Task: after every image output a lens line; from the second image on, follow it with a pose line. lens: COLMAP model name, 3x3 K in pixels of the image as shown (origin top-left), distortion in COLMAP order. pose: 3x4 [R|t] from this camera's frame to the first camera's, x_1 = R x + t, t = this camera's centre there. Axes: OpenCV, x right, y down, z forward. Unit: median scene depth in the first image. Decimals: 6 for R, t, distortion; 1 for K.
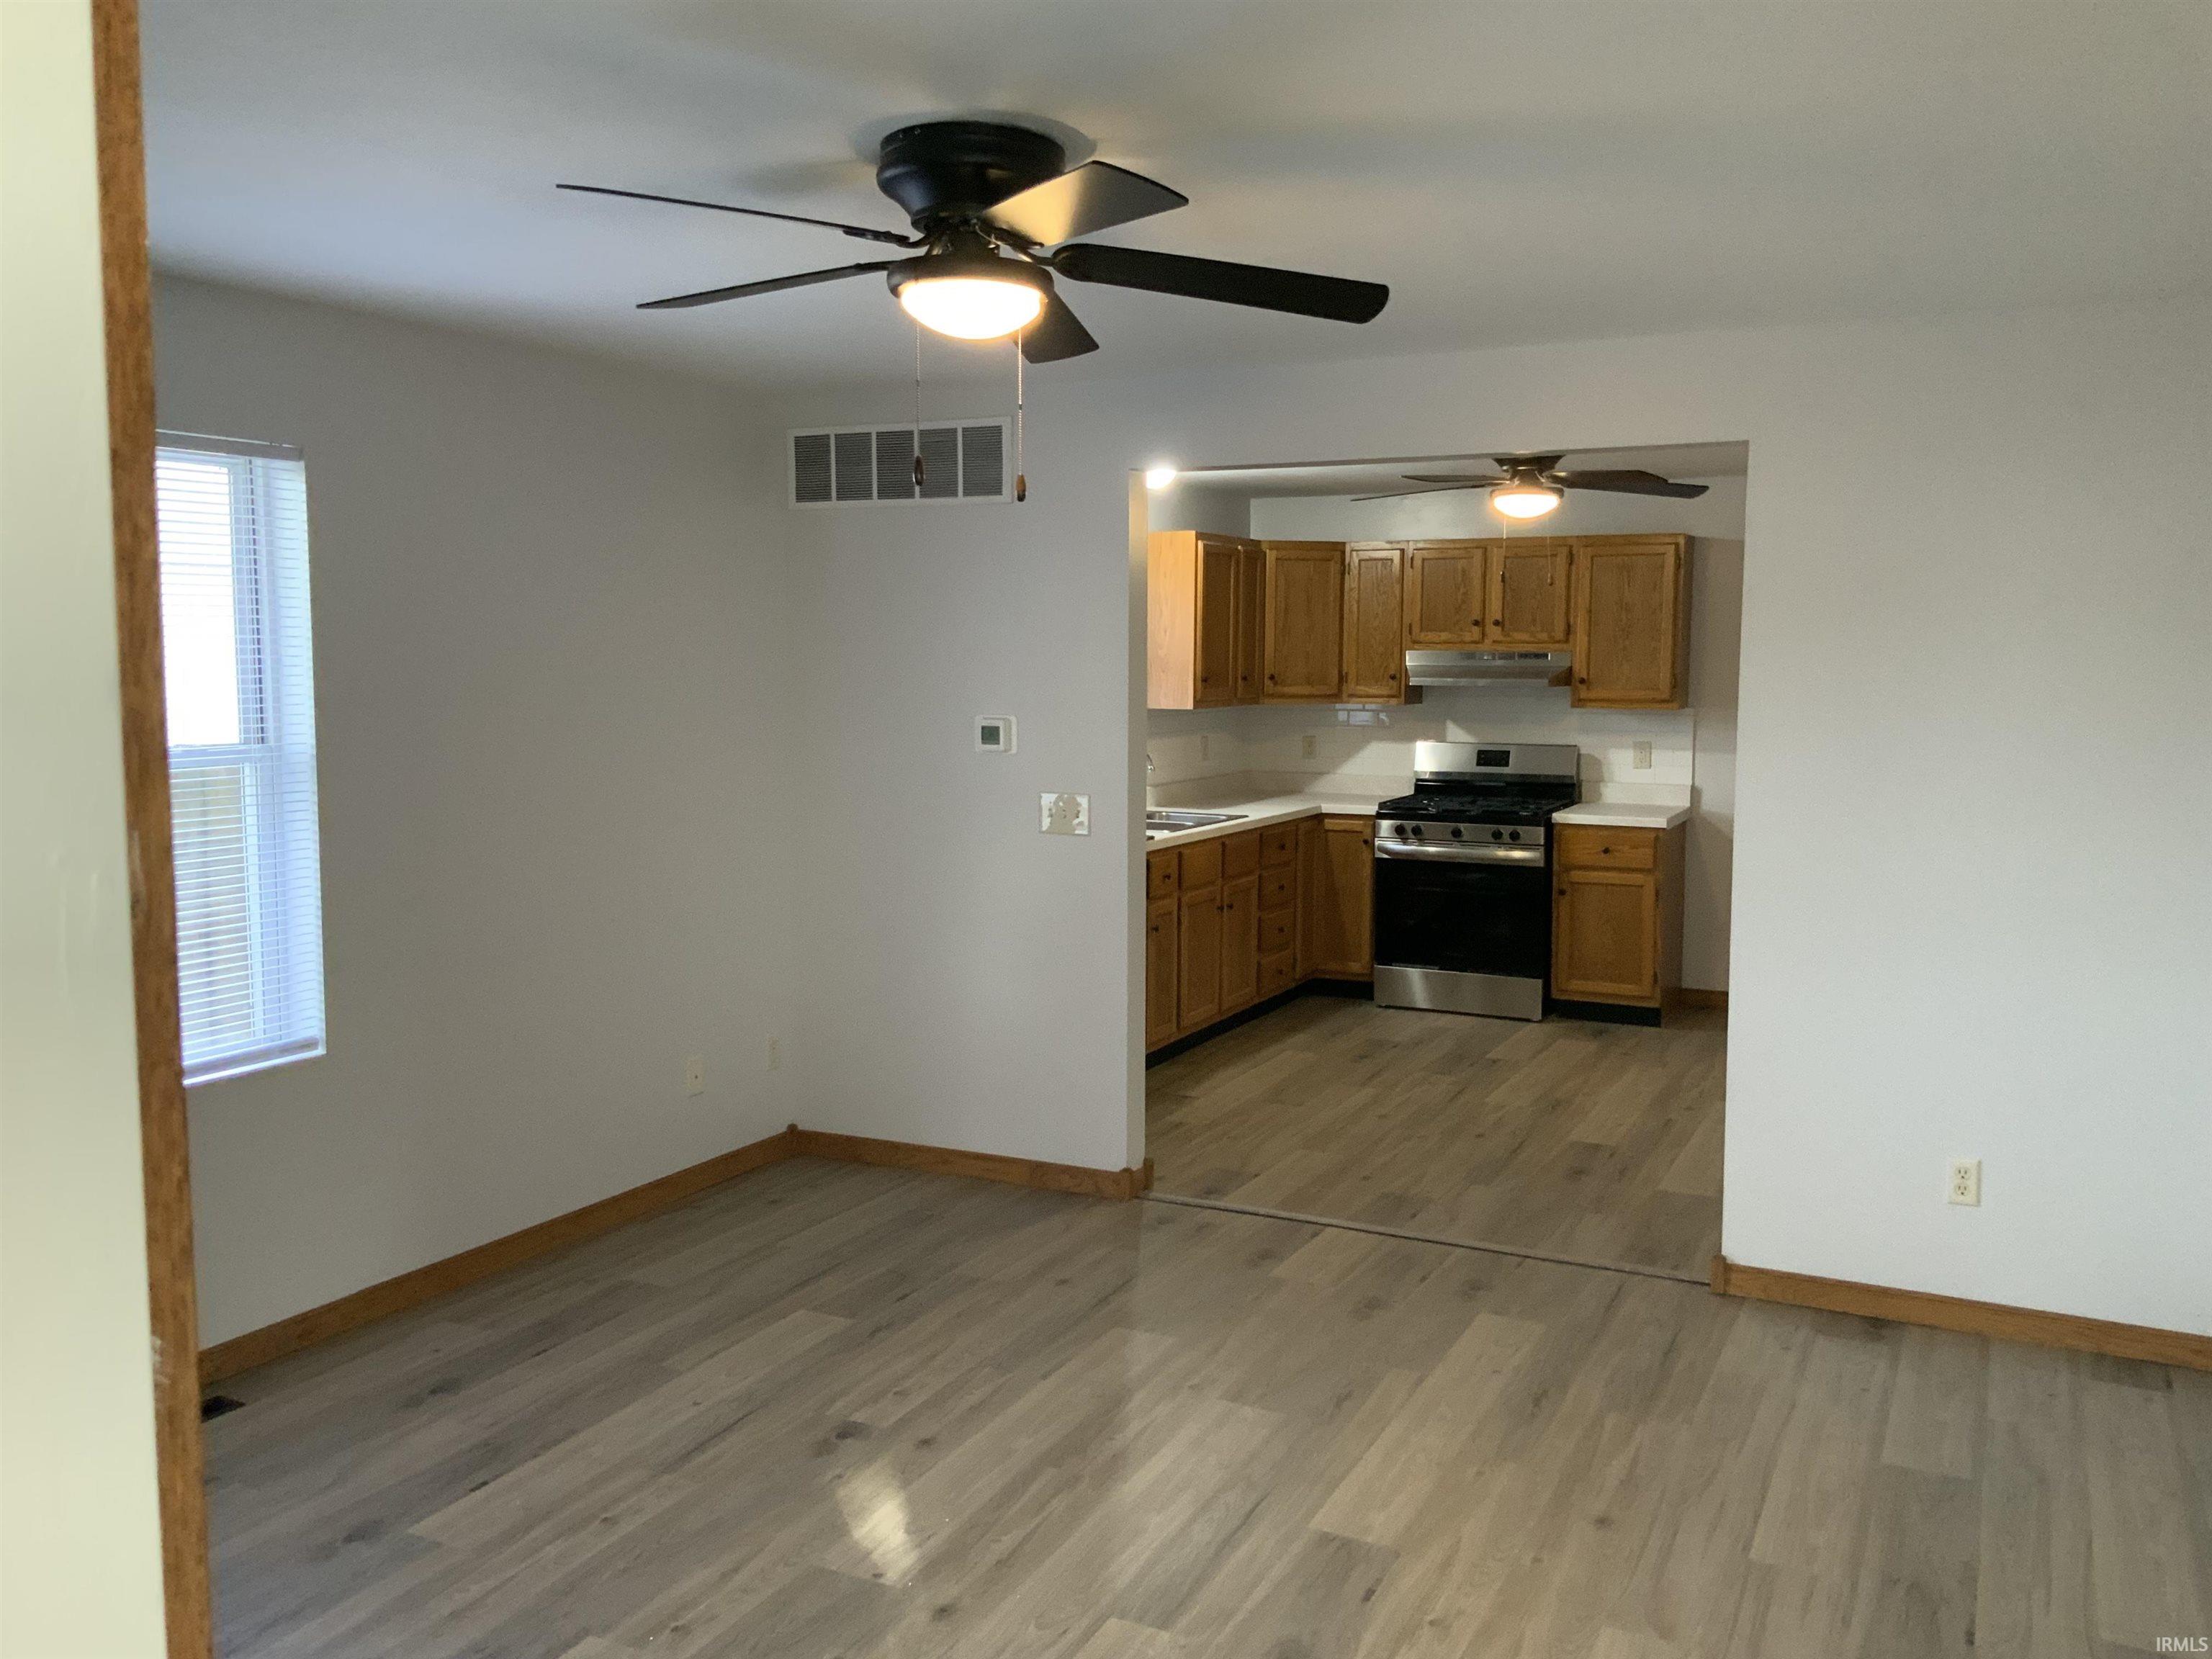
lens RADIAL K [[1847.1, 0, 1106.0], [0, 1847.1, 829.5], [0, 0, 1]] dist [0.003952, -0.000715]
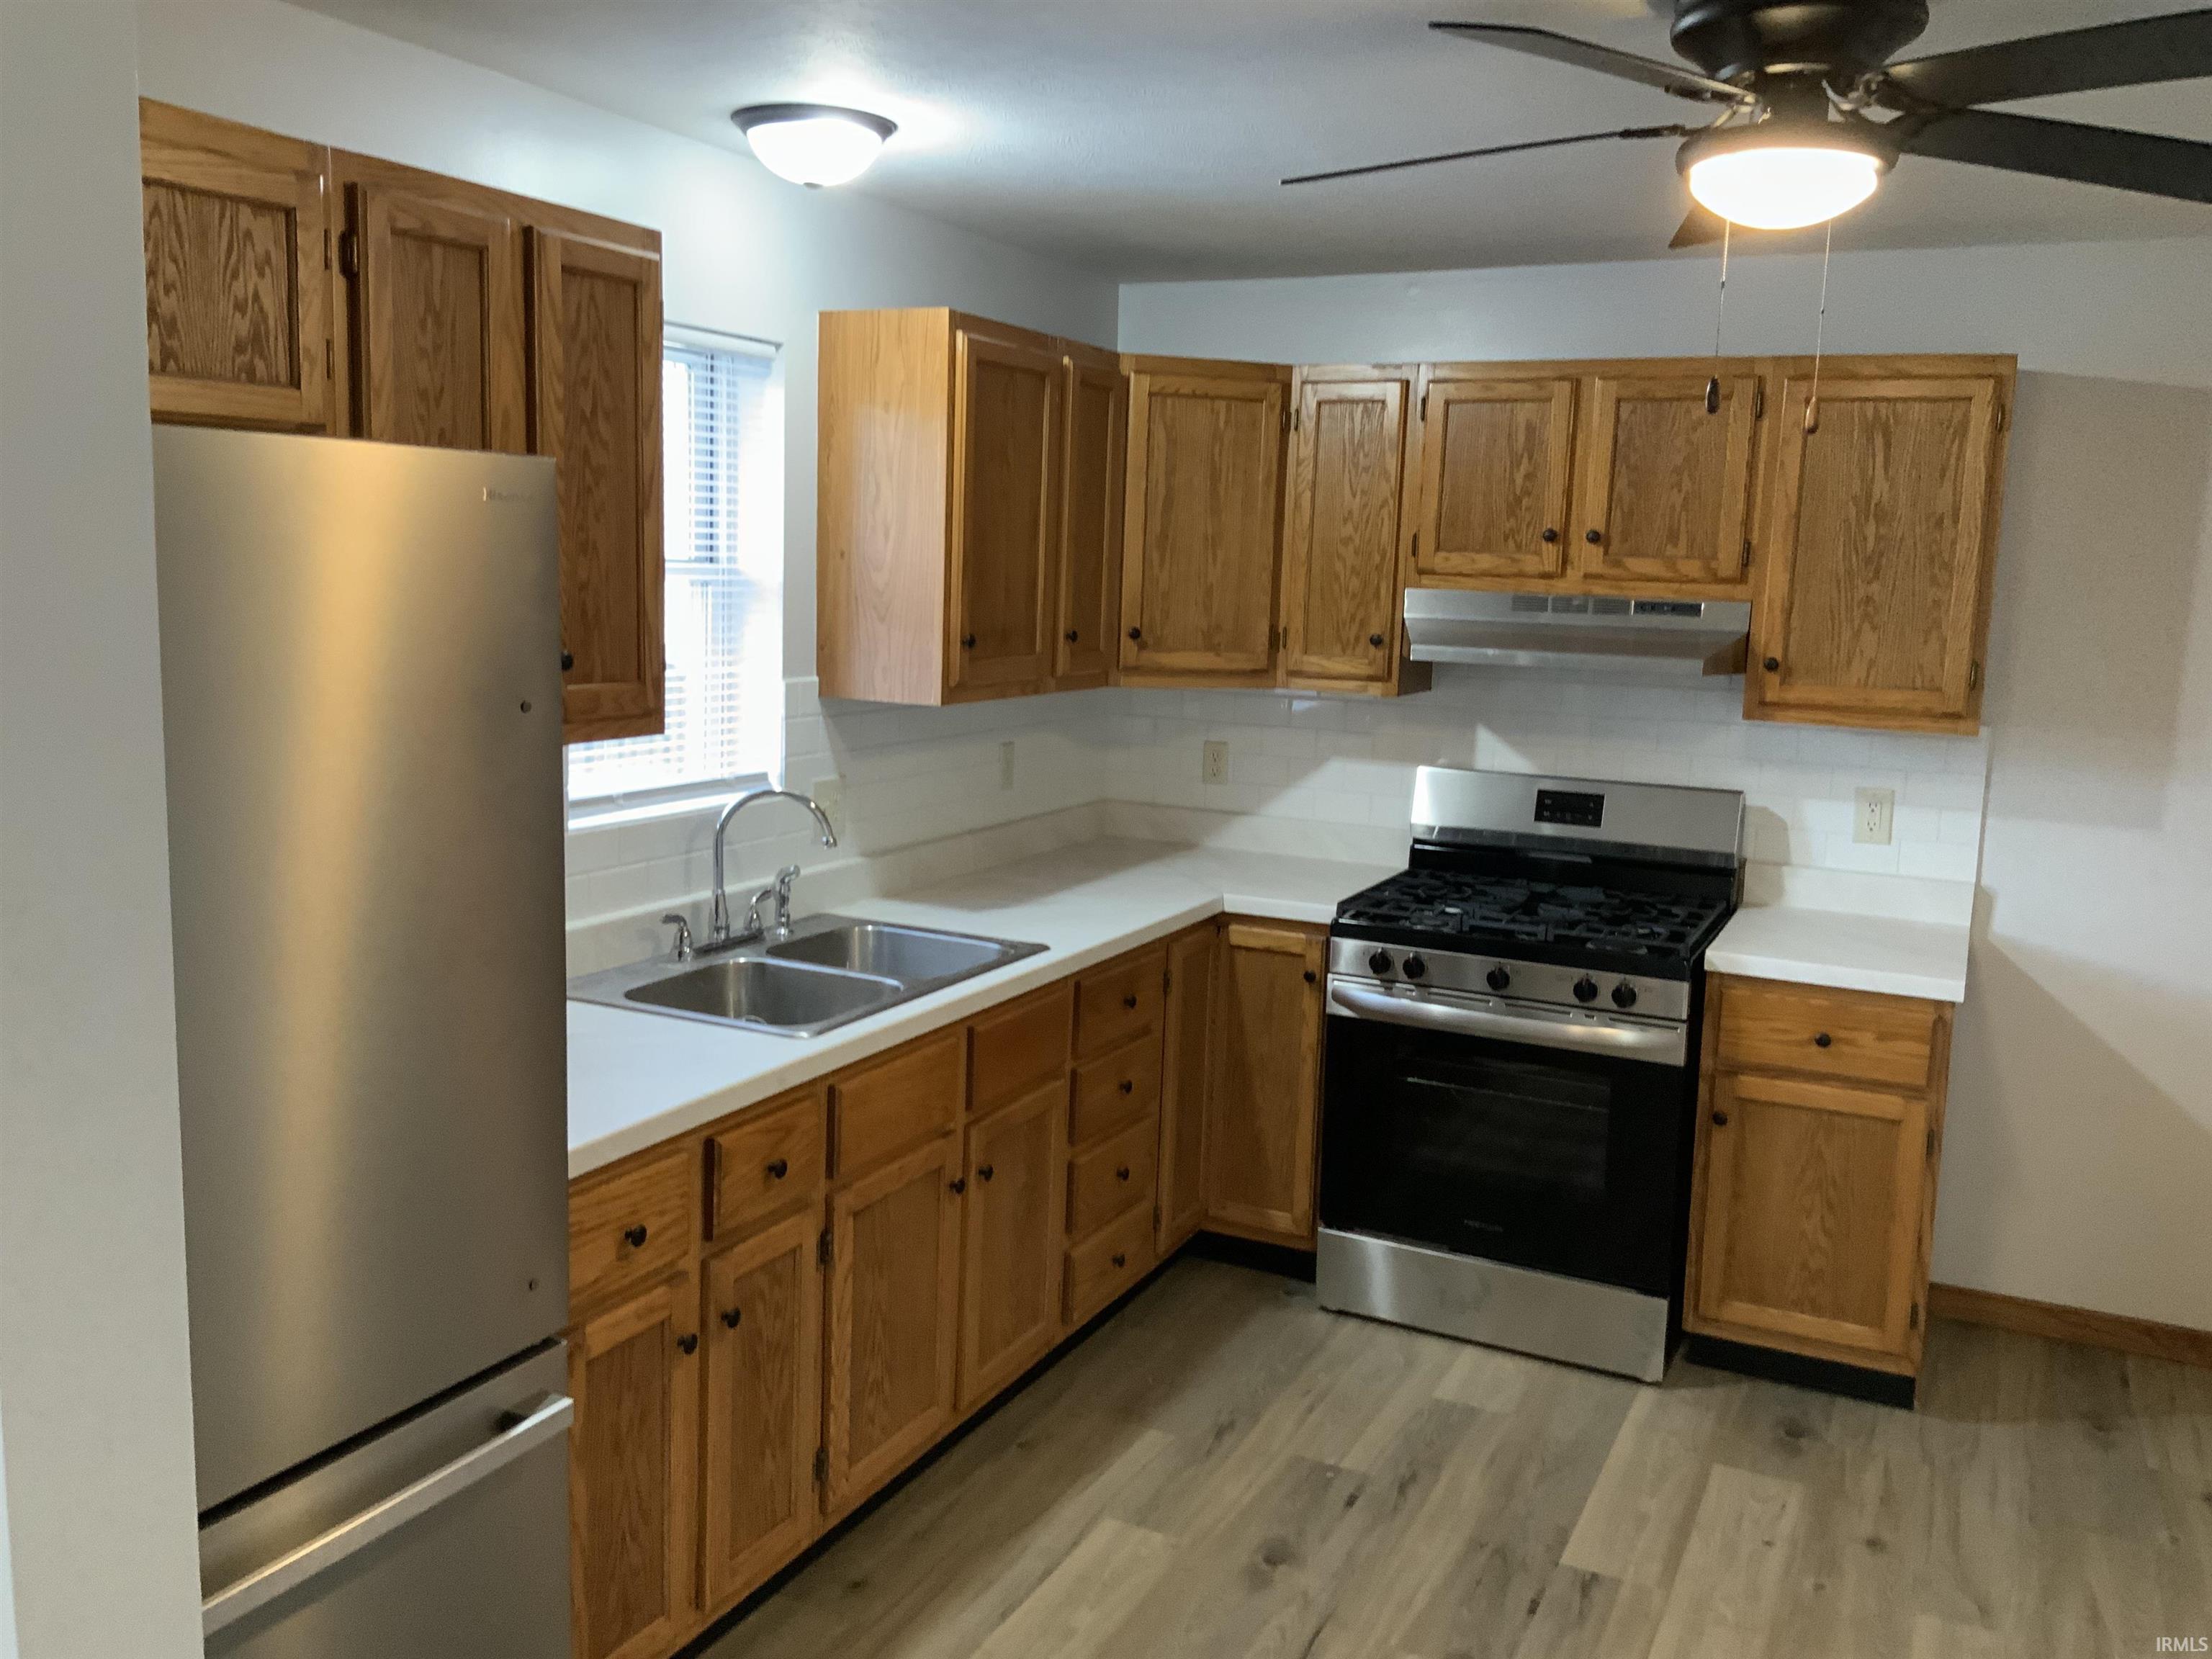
lens RADIAL K [[1850.4, 0, 1102.4], [0, 1850.4, 861.9], [0, 0, 1]] dist [-0.002370, -0.010380]
pose [[0.999521, 0.027388, 0.014389, 0.077634], [-0.028265, 0.997500, 0.064762, -0.054544], [-0.012580, -0.065138, 0.997797, 0.510972]]
